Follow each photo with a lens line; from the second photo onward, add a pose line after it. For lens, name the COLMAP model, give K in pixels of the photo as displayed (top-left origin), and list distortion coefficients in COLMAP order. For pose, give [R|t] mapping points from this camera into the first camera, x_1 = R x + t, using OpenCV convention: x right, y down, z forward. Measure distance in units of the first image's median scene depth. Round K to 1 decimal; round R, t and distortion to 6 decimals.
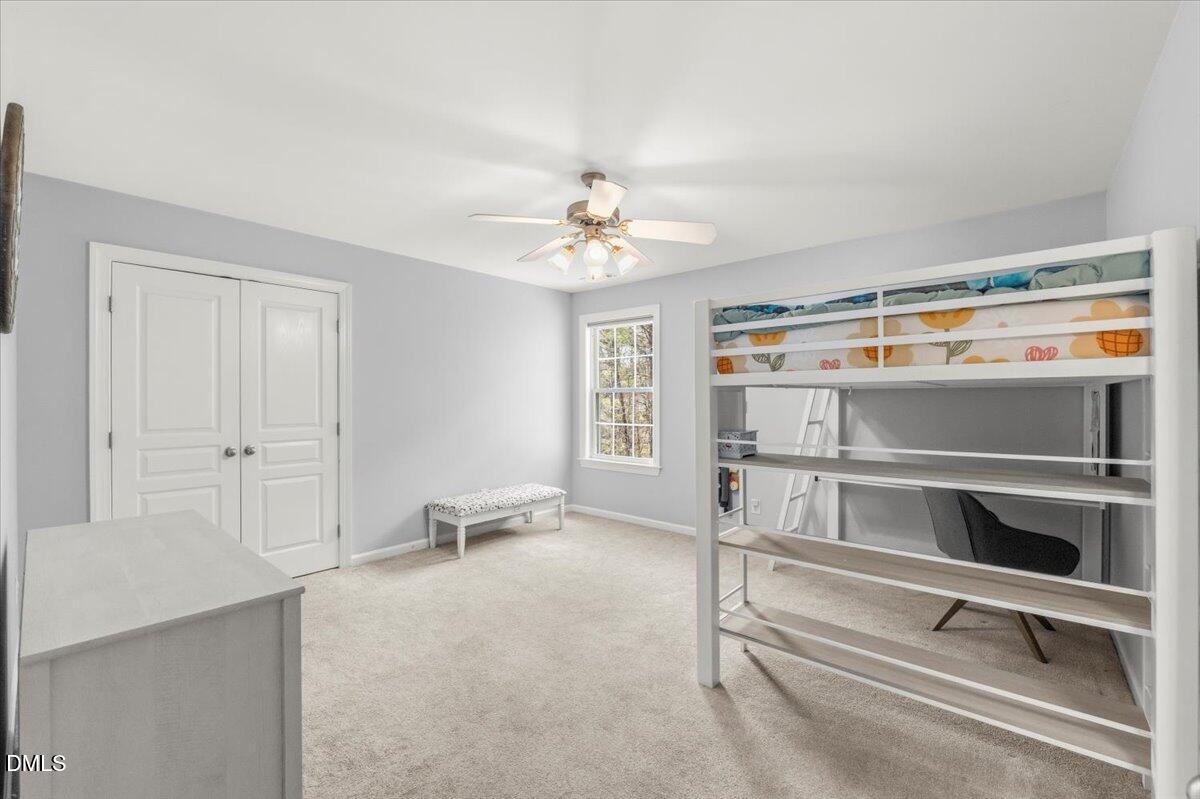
lens RADIAL K [[508.5, 0, 598.7], [0, 508.5, 398.8], [0, 0, 1]] dist [-0.010291, 0.001868]
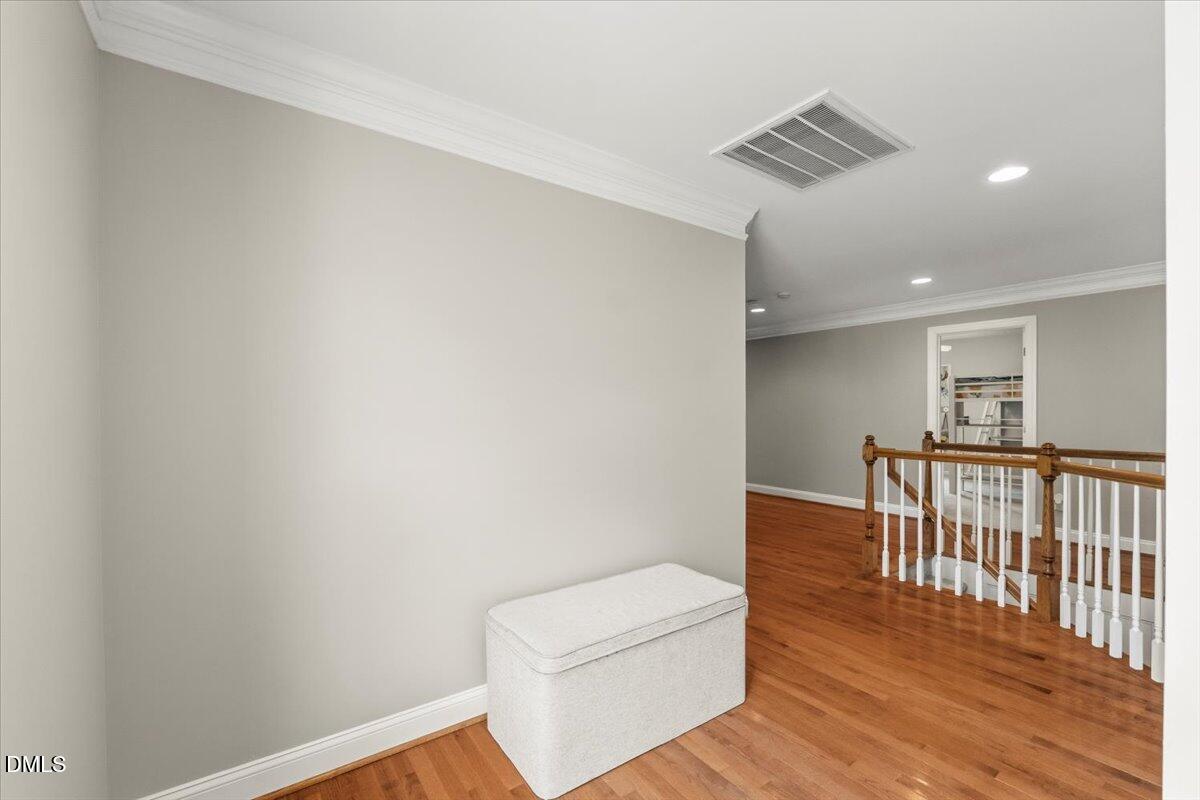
lens RADIAL K [[508.5, 0, 601.1], [0, 508.5, 406.0], [0, 0, 1]] dist [-0.010291, 0.001868]
pose [[0.973467, 0.000774, -0.228826, -1.329631], [-0.000481, 0.999999, 0.001340, -0.002527], [0.228827, -0.001195, 0.973466, -2.865868]]
